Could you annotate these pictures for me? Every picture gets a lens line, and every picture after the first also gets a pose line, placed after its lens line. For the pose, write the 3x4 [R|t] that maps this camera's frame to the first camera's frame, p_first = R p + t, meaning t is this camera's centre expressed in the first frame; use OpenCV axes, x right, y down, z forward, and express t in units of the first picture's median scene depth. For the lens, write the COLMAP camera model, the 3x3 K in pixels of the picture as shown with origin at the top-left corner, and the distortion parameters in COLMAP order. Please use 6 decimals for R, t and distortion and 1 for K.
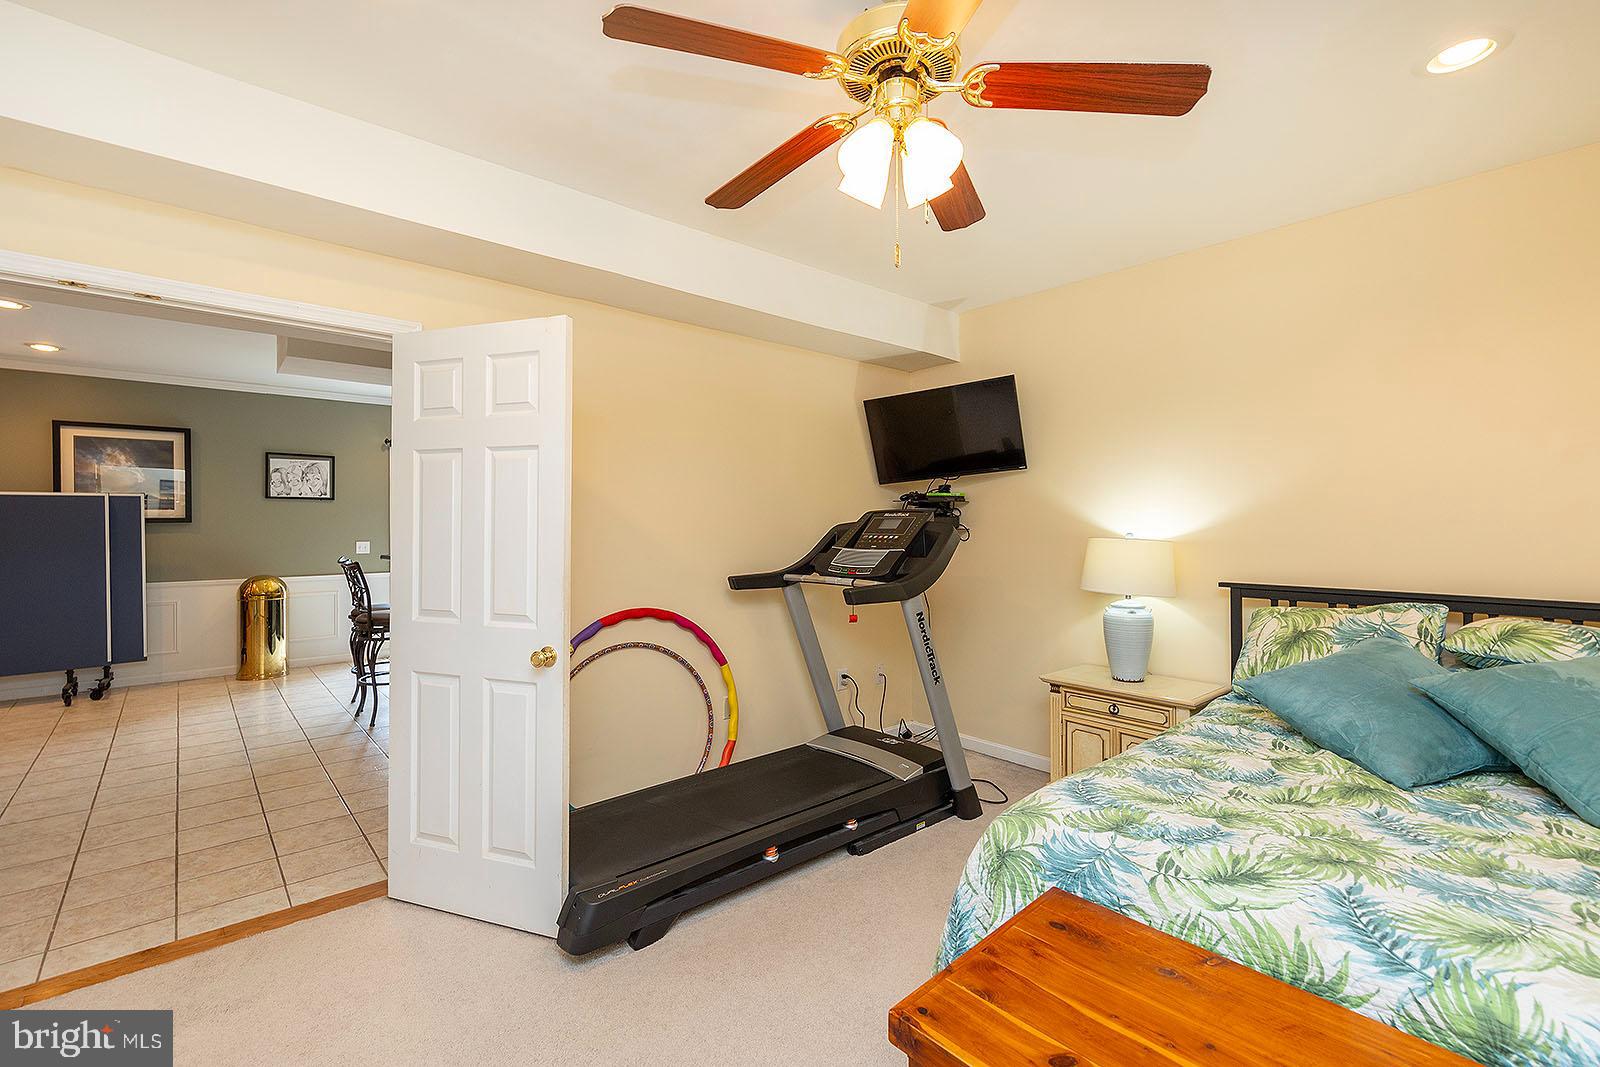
lens RADIAL K [[722.6, 0, 811.1], [0, 722.6, 533.9], [0, 0, 1]] dist [0.000386, 0.002062]
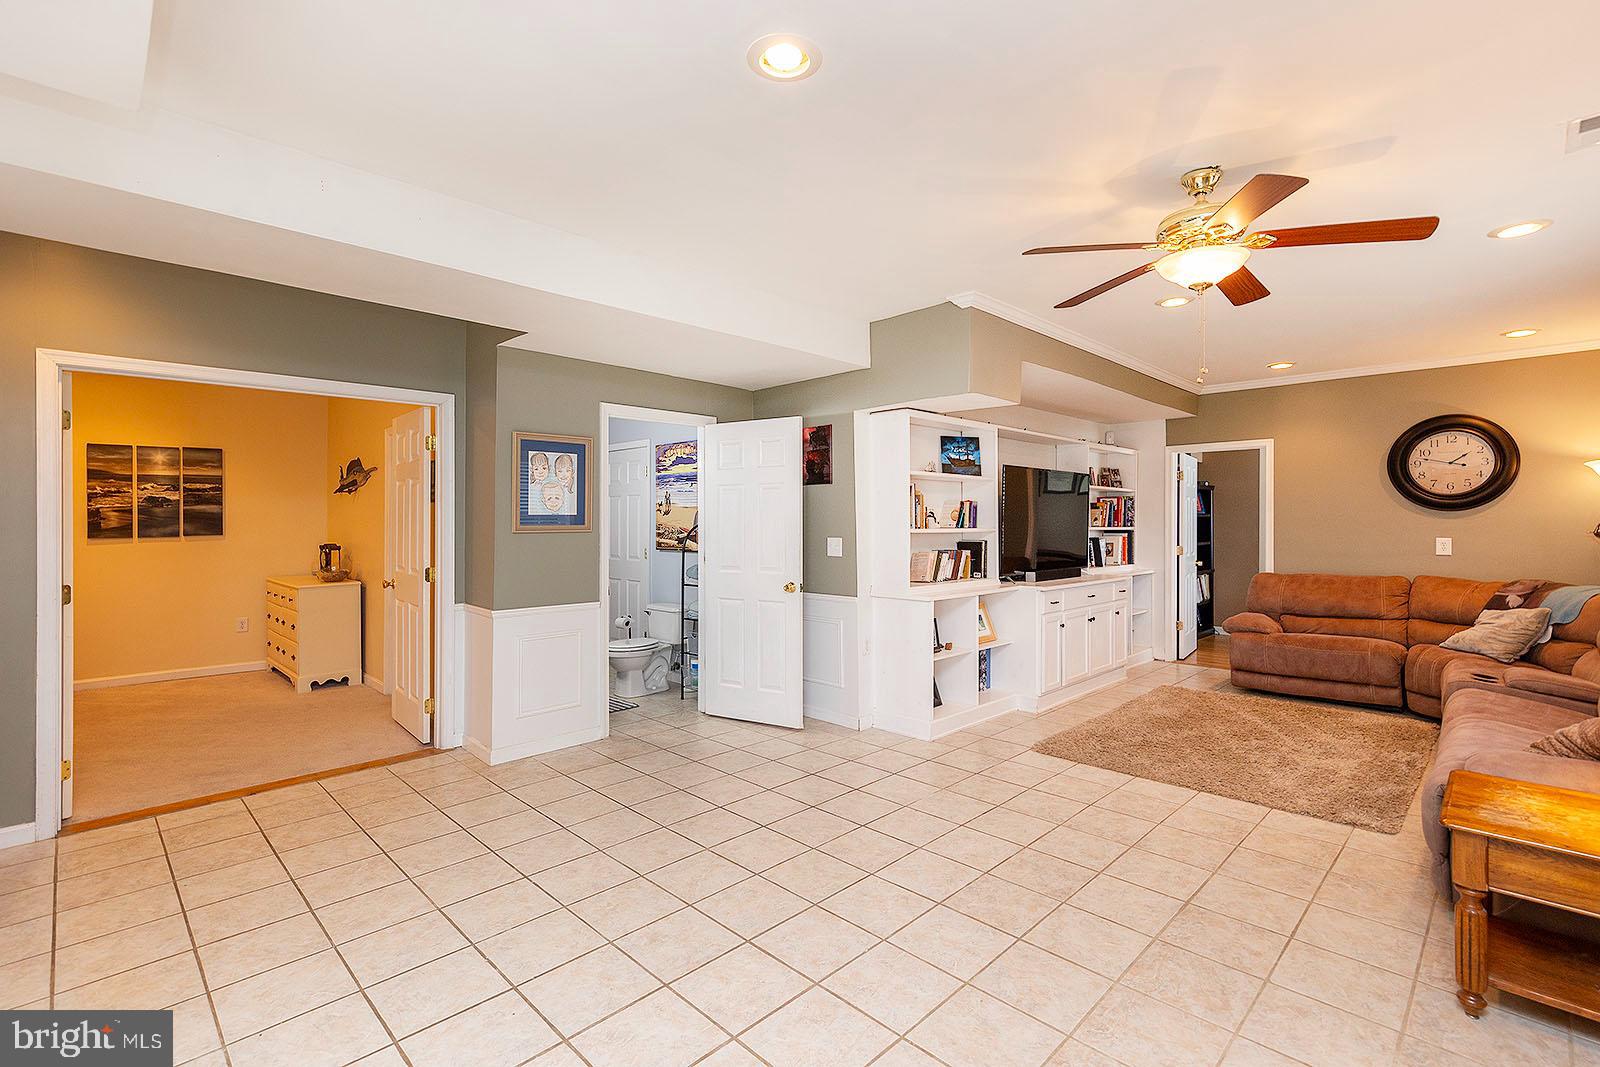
lens RADIAL K [[722.6, 0, 812.1], [0, 722.6, 525.2], [0, 0, 1]] dist [0.000386, 0.002062]
pose [[-0.997450, 0.004009, -0.071249, -0.786302], [0.002728, 0.999833, 0.018061, -0.011122], [0.071310, 0.017820, -0.997295, 1.037764]]
